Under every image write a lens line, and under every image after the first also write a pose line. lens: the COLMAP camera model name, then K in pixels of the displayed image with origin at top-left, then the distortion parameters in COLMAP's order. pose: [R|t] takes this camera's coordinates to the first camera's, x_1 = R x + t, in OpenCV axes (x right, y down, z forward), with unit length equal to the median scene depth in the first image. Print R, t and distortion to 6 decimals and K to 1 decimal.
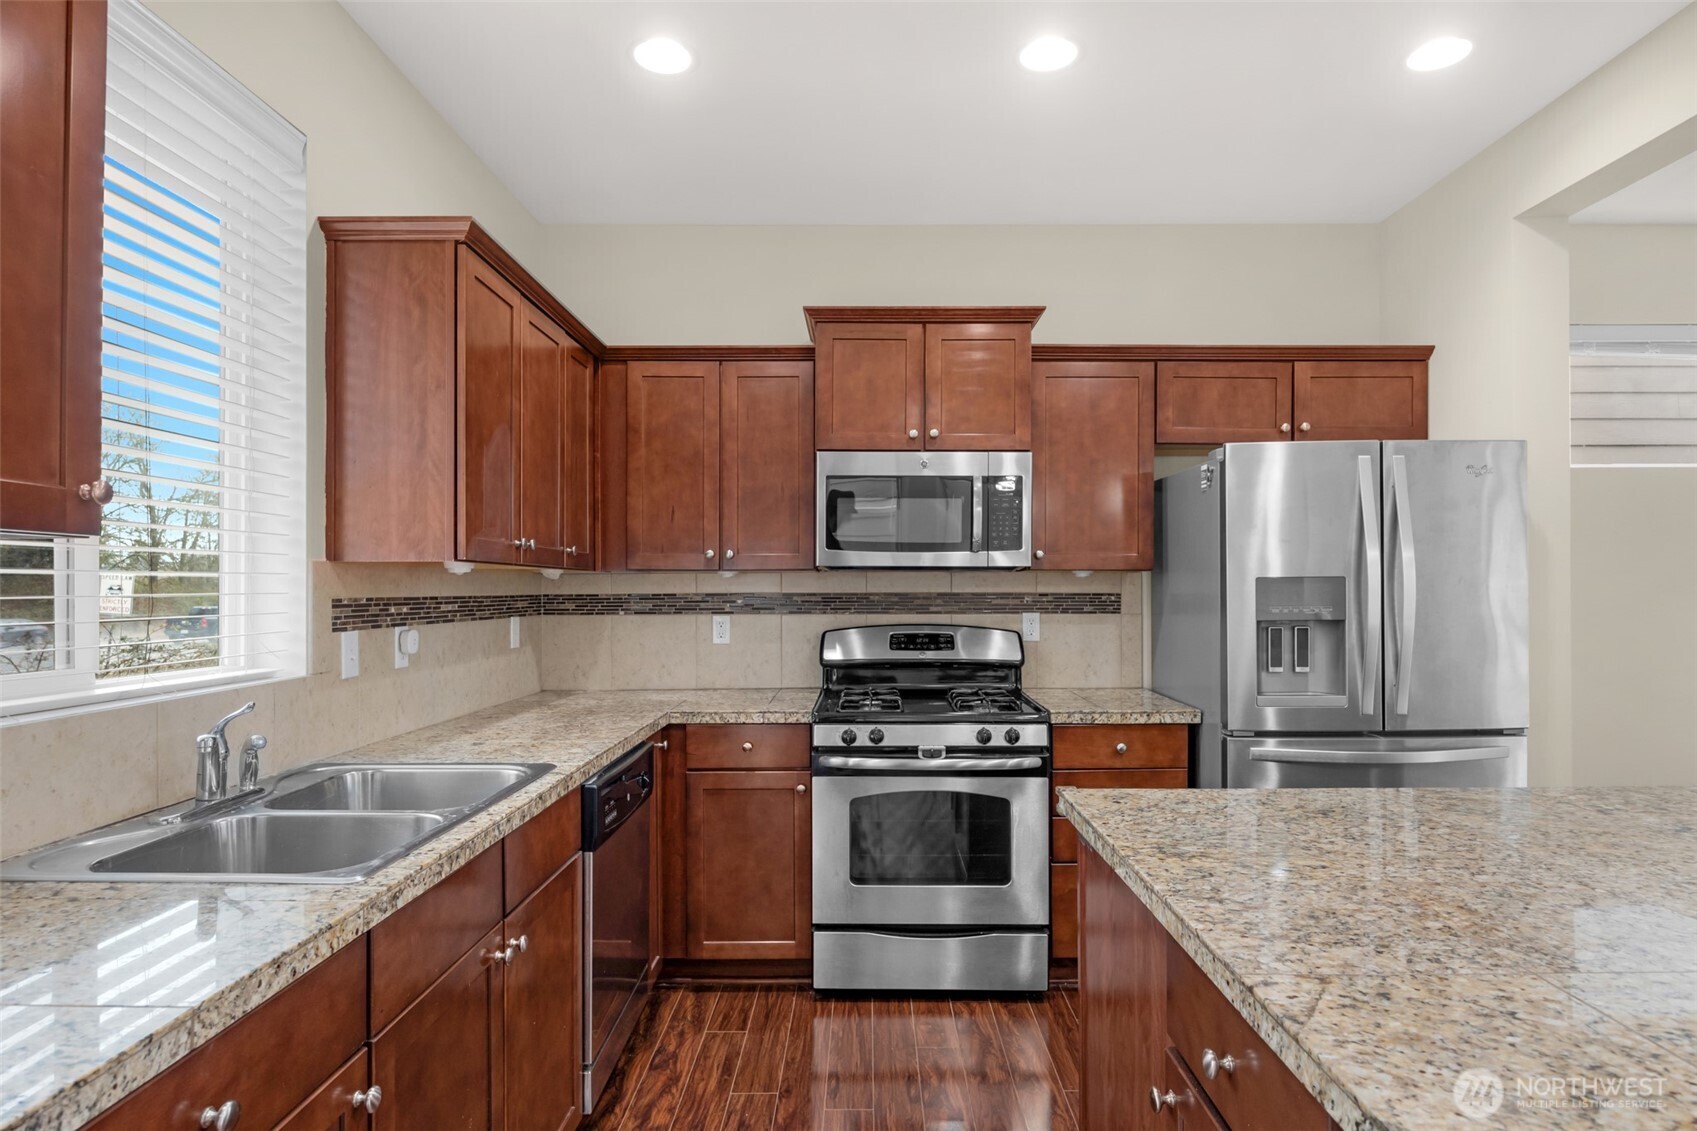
lens RADIAL K [[922.7, 0, 876.7], [0, 922.7, 570.8], [0, 0, 1]] dist [-0.001705, -0.000614]
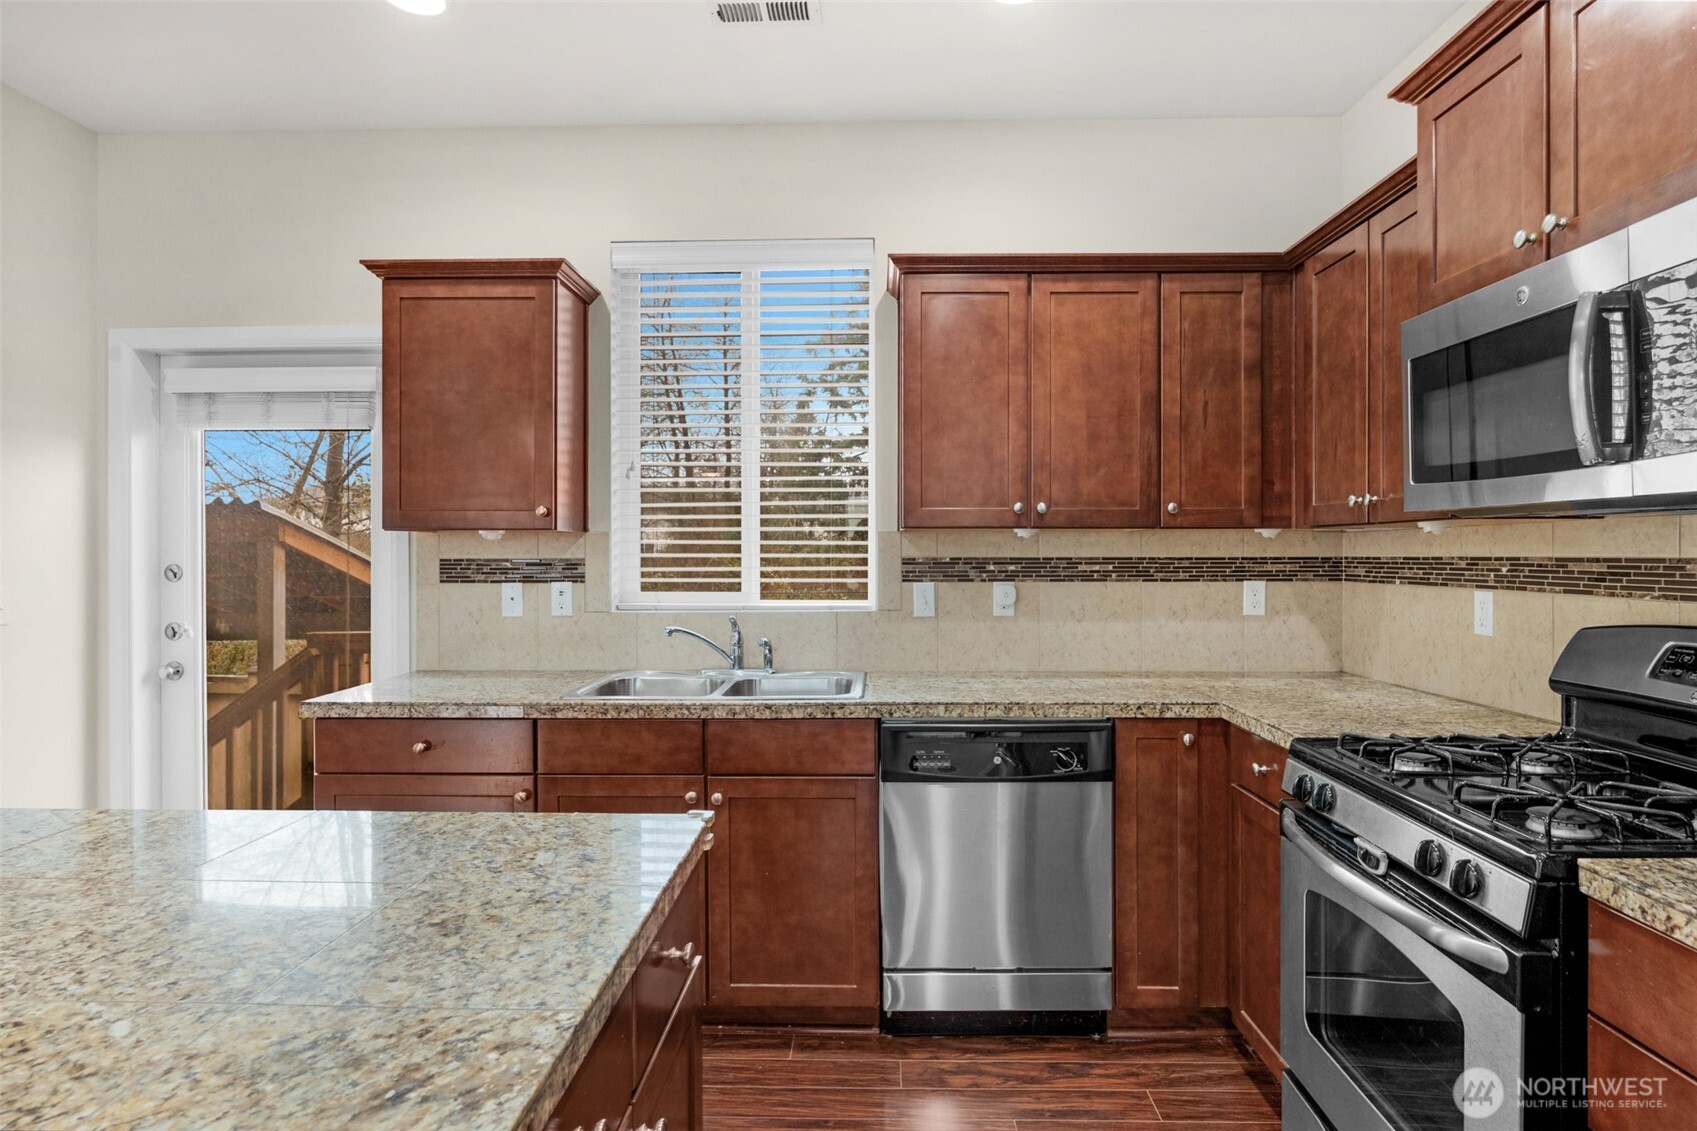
lens RADIAL K [[922.7, 0, 846.2], [0, 922.7, 545.2], [0, 0, 1]] dist [-0.001705, -0.000614]
pose [[-0.023404, -0.005425, -0.999711, 0.542308], [0.021767, 0.999745, -0.005934, 0.011976], [0.999489, -0.021899, -0.023280, 0.642676]]
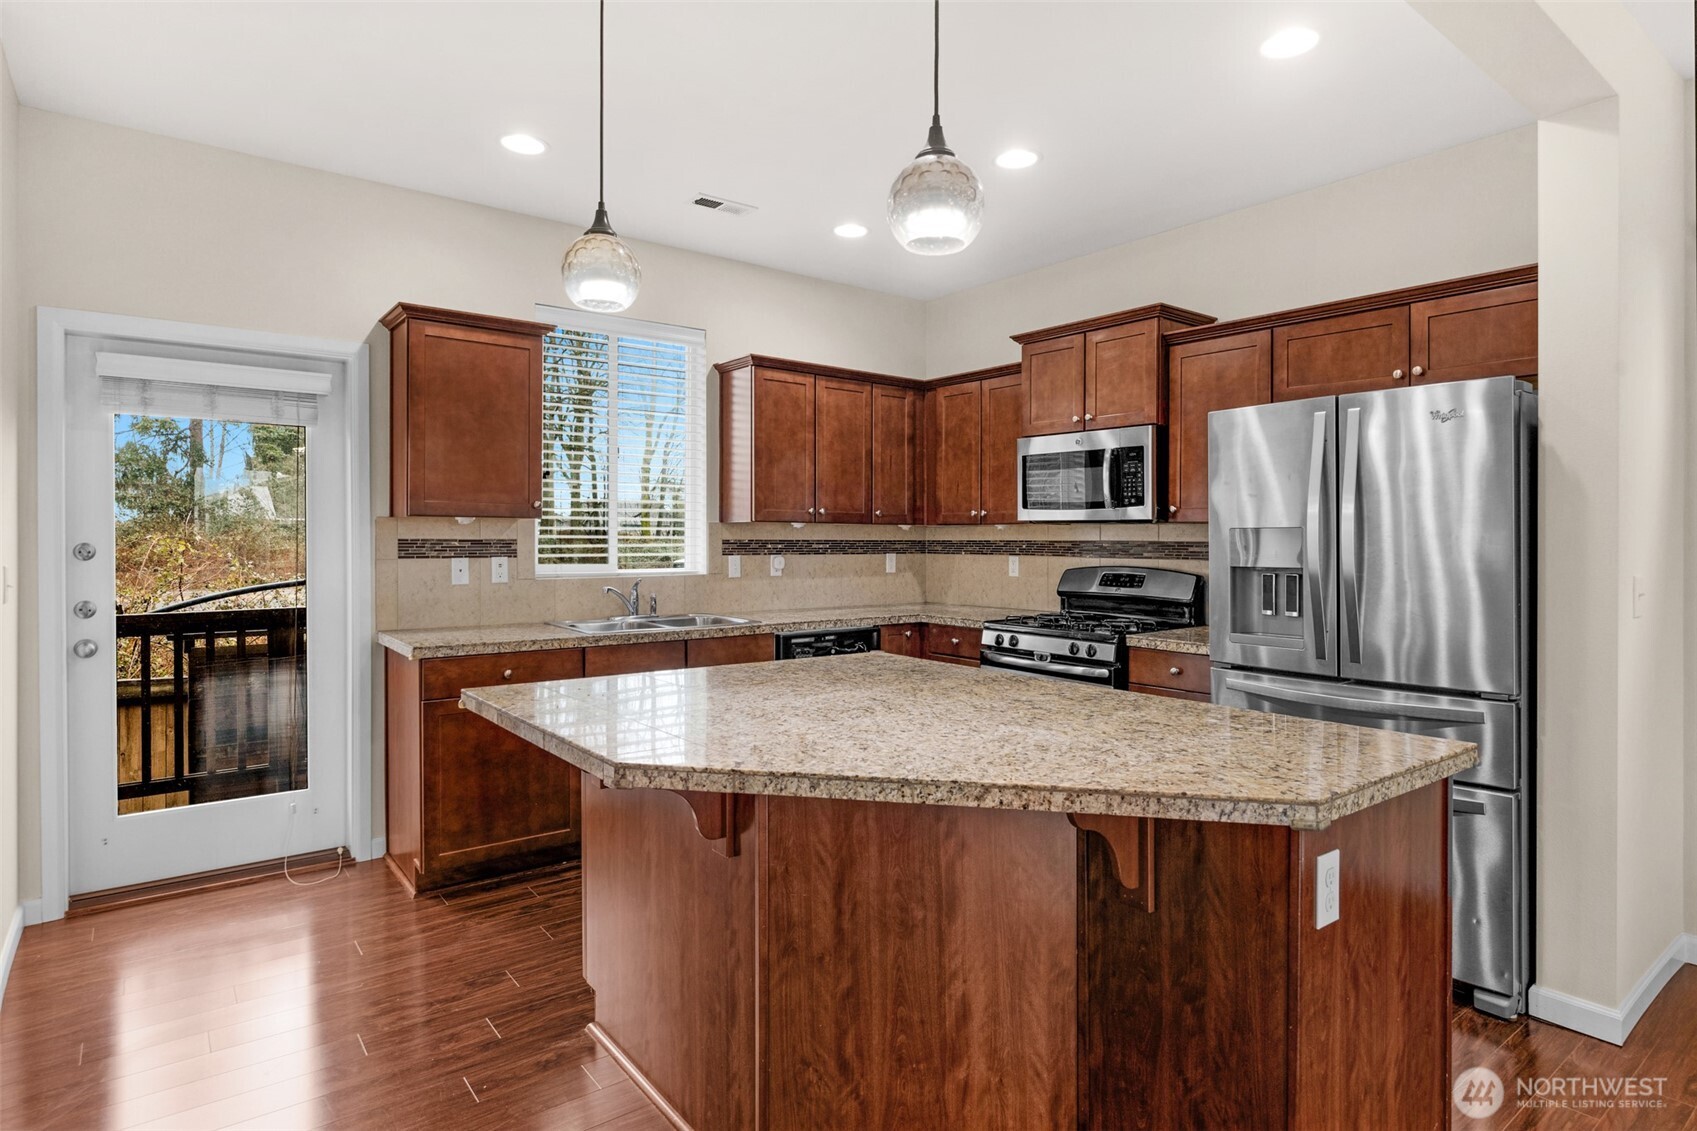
lens RADIAL K [[904.9, 0, 839.3], [0, 904.9, 532.2], [0, 0, 1]] dist [-0.001916, -0.001163]
pose [[0.611186, 0.000868, -0.791486, 0.847093], [0.008956, 0.999928, 0.008012, -0.001322], [0.791436, -0.011985, 0.611134, -0.051484]]
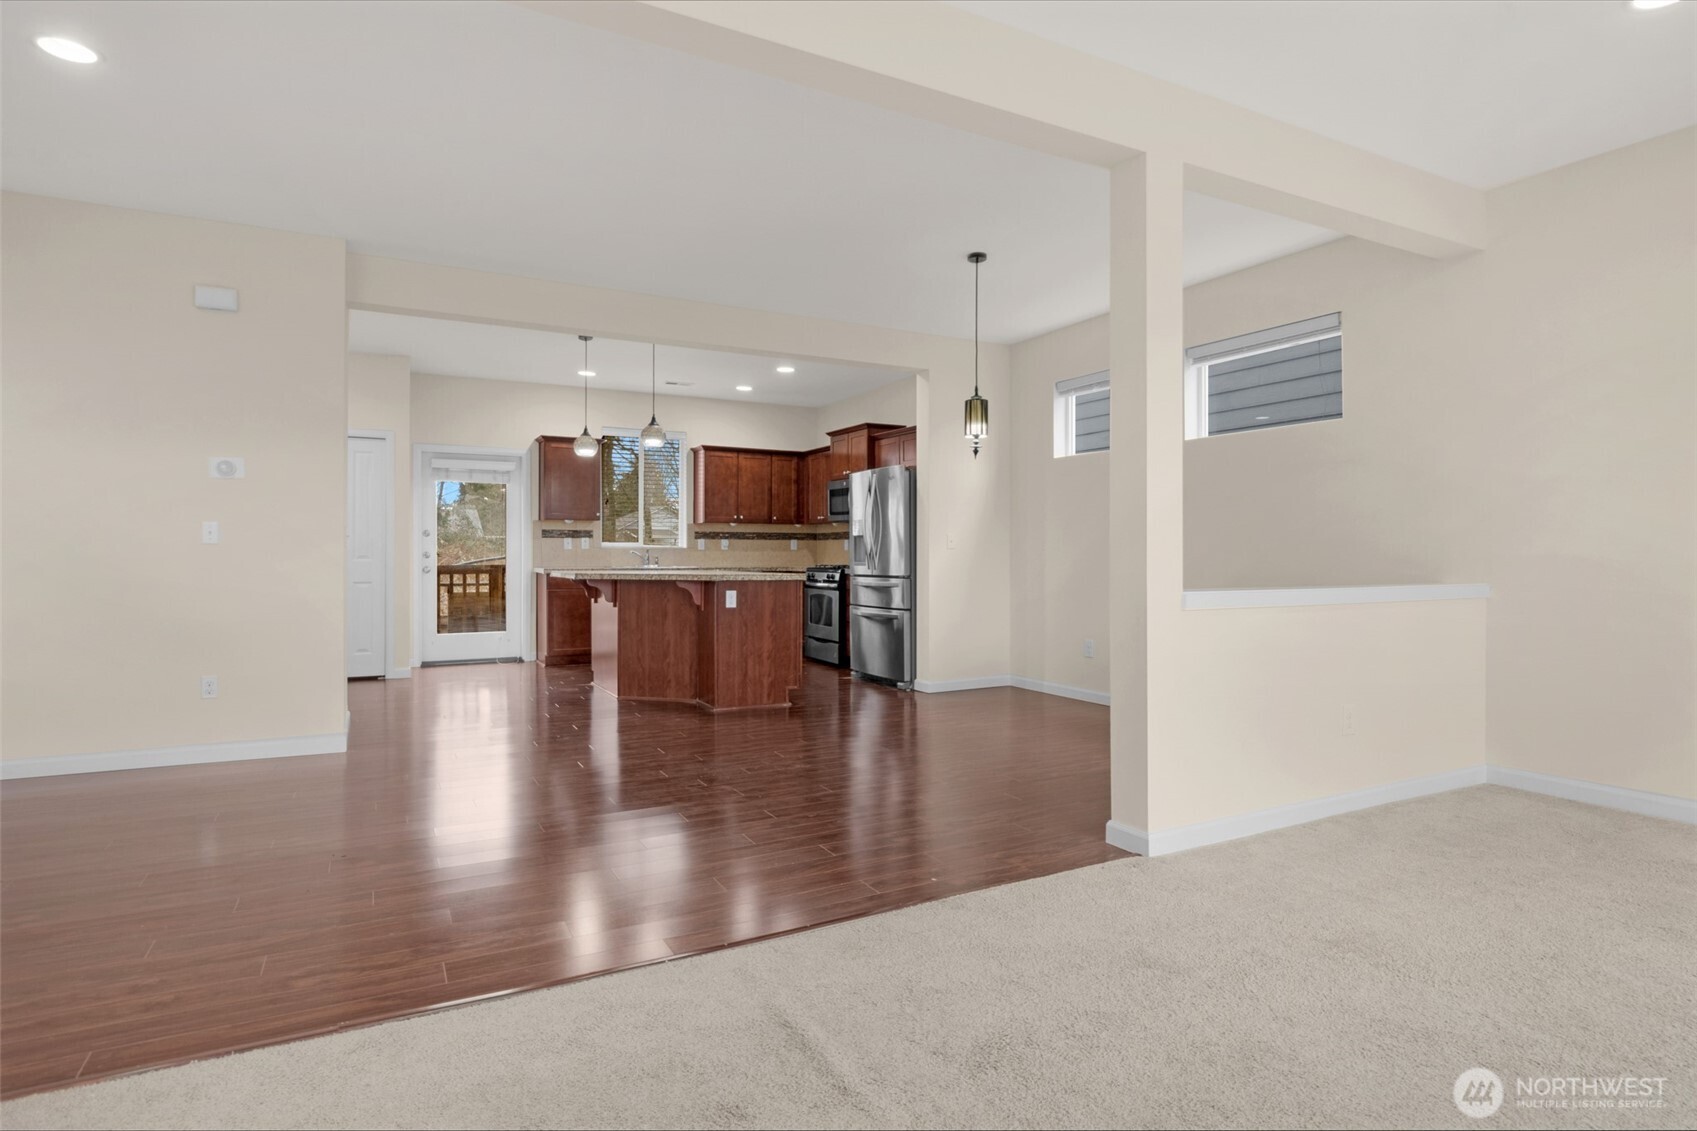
lens RADIAL K [[904.9, 0, 930.0], [0, 904.9, 522.8], [0, 0, 1]] dist [-0.001916, -0.001163]
pose [[0.532774, -0.028035, -0.845793, 2.551785], [0.016734, 0.999605, -0.022592, 0.072183], [0.846092, -0.002117, 0.533032, -0.261621]]
